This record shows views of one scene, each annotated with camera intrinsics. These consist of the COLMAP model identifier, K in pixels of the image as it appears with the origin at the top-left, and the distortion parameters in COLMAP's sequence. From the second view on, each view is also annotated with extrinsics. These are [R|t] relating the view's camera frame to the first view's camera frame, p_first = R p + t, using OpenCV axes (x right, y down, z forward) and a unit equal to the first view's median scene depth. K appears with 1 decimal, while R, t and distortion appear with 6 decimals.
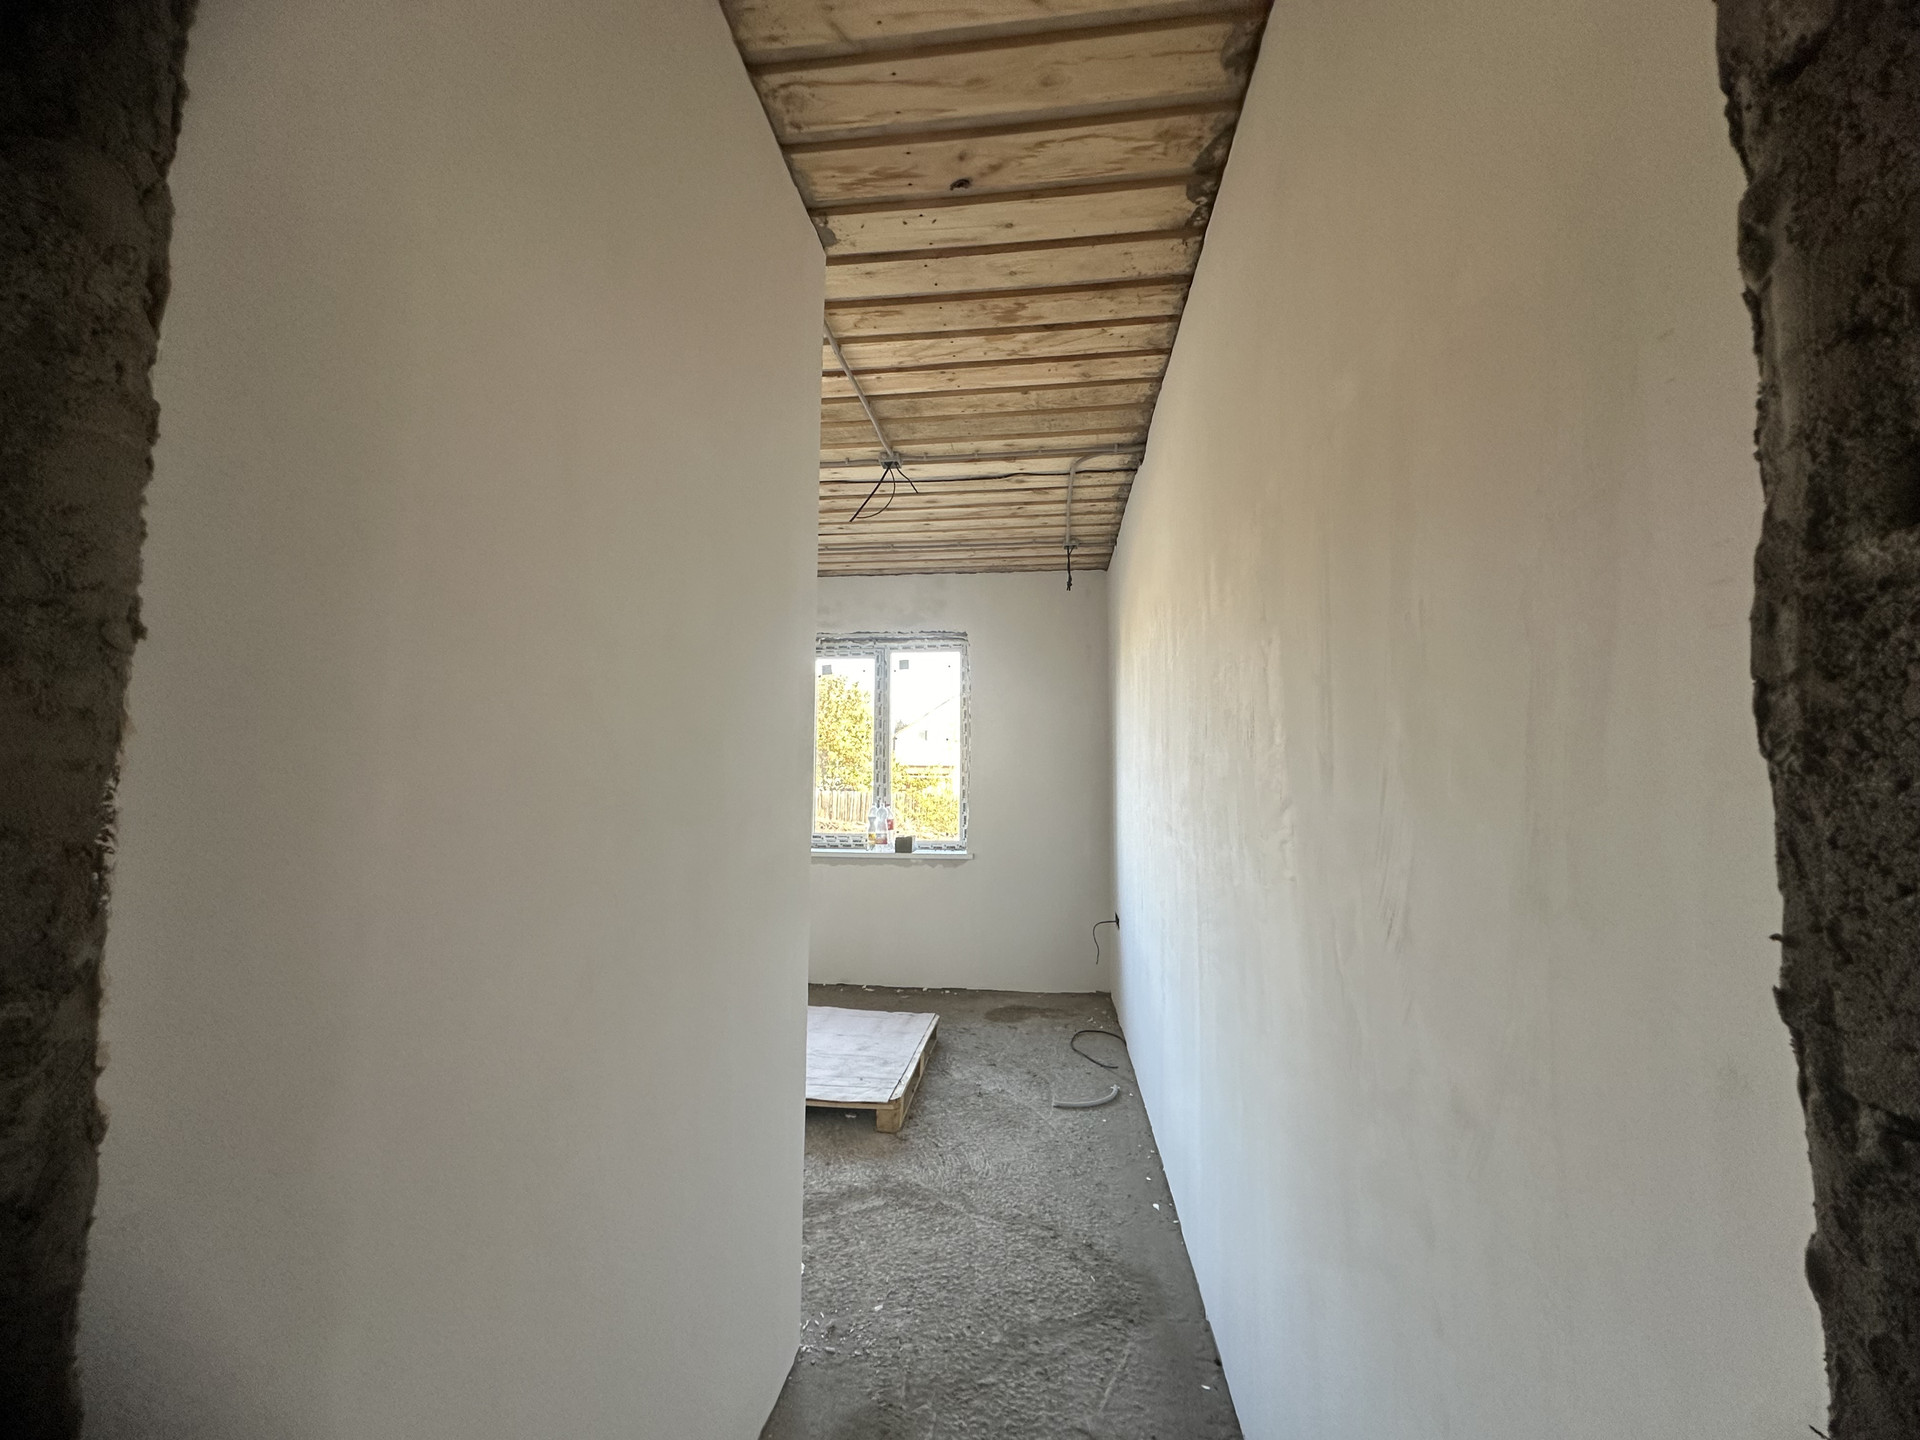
lens RADIAL K [[770.6, 0, 965.5], [0, 770.6, 722.0], [0, 0, 1]] dist [-0.005905, 0.001050]
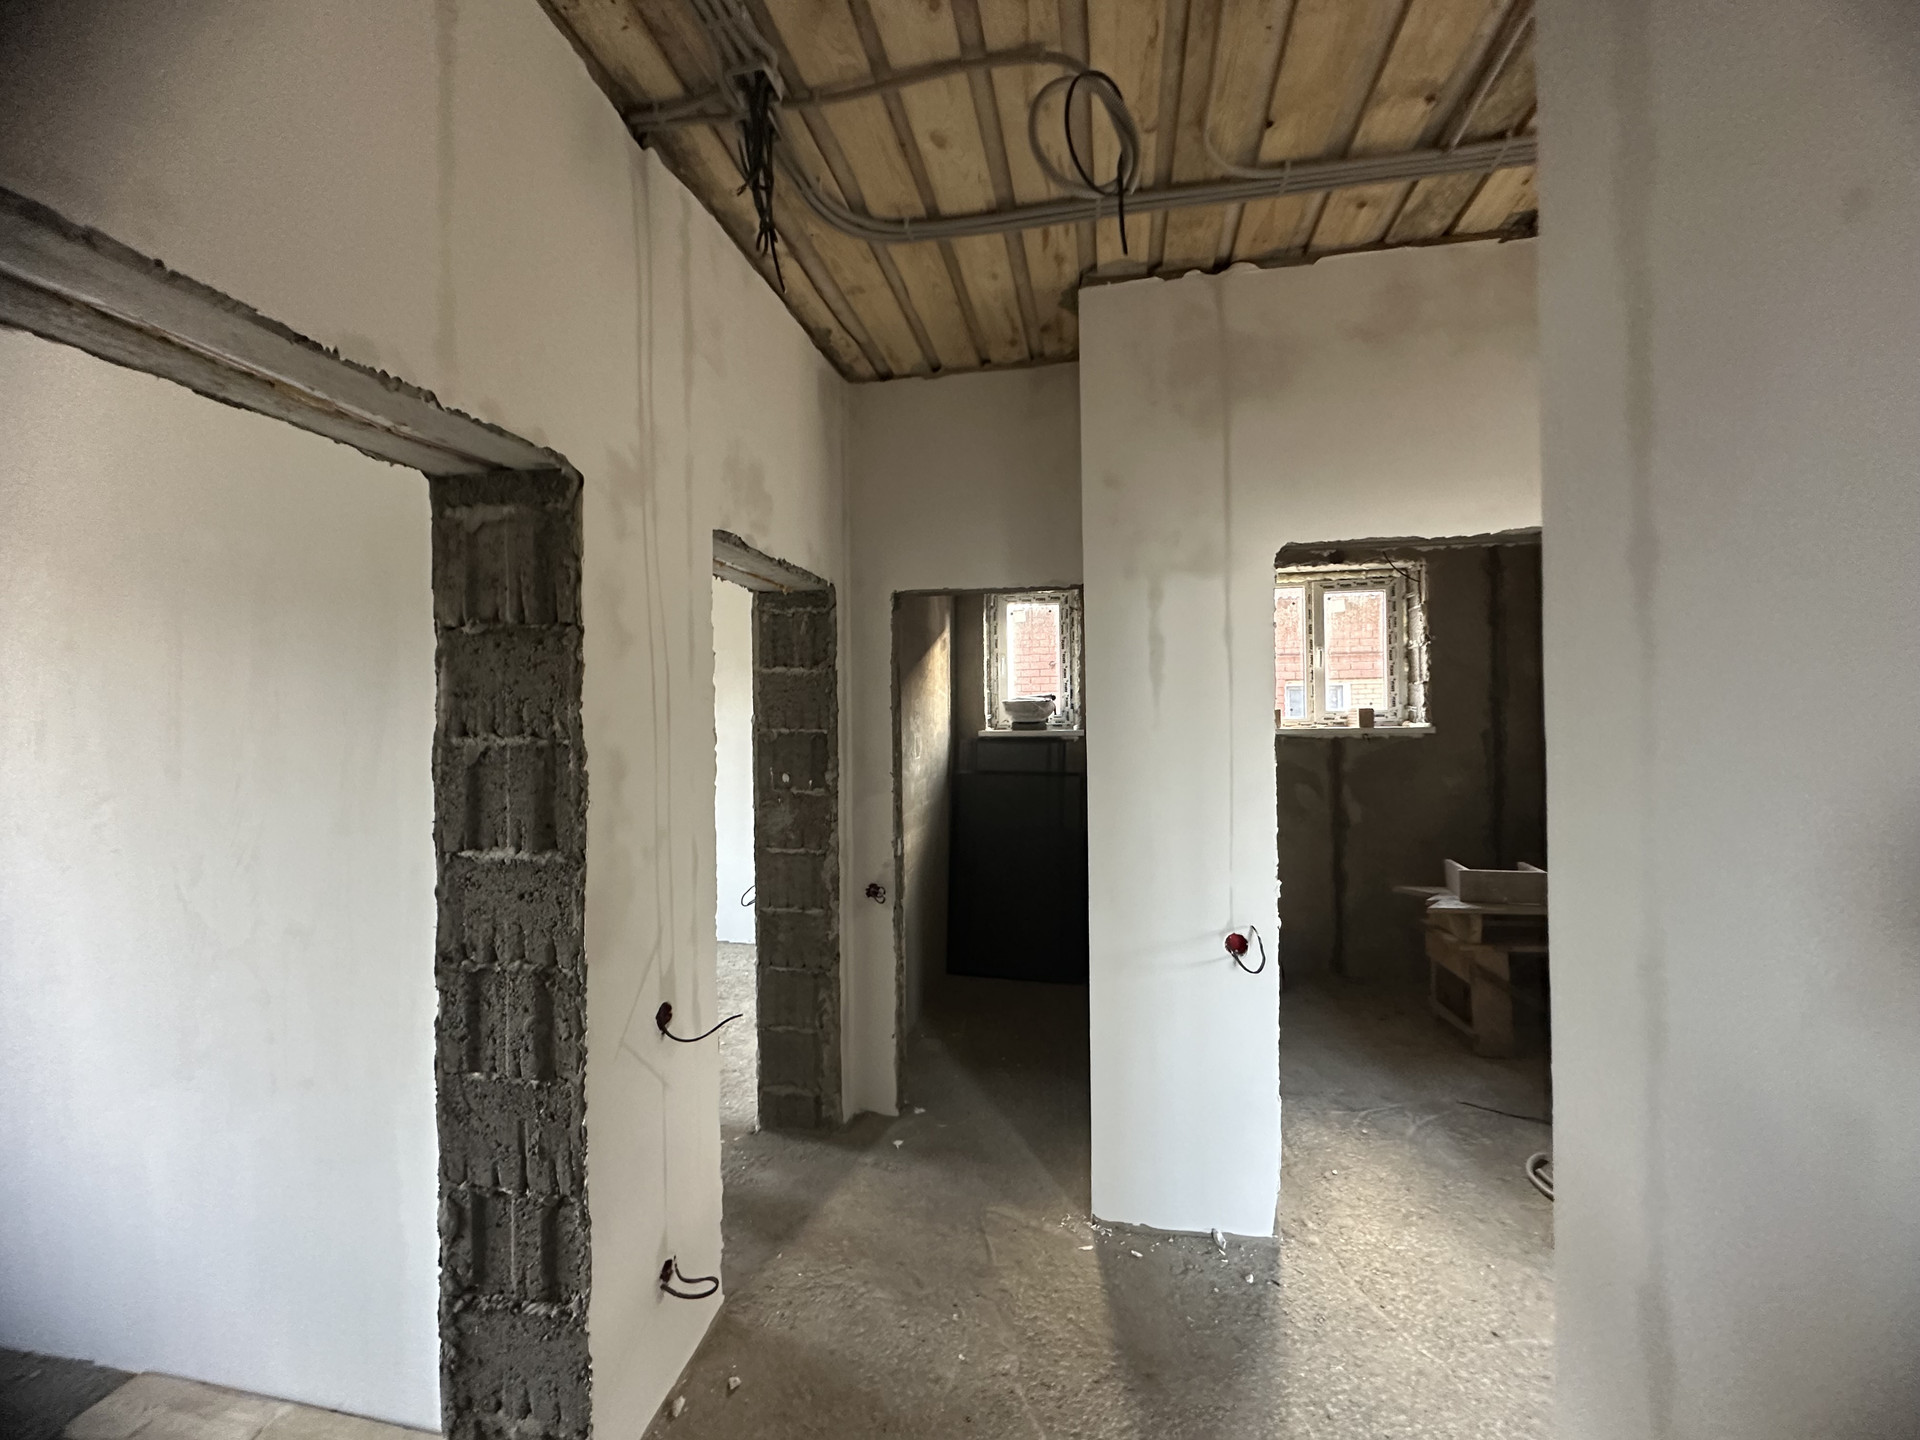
lens RADIAL K [[770.6, 0, 956.5], [0, 770.6, 726.8], [0, 0, 1]] dist [-0.005905, 0.001050]
pose [[0.086906, -0.000424, 0.996216, -3.160944], [-0.066739, 0.997751, 0.006246, -0.505606], [-0.993979, -0.067029, 0.086682, -2.400027]]
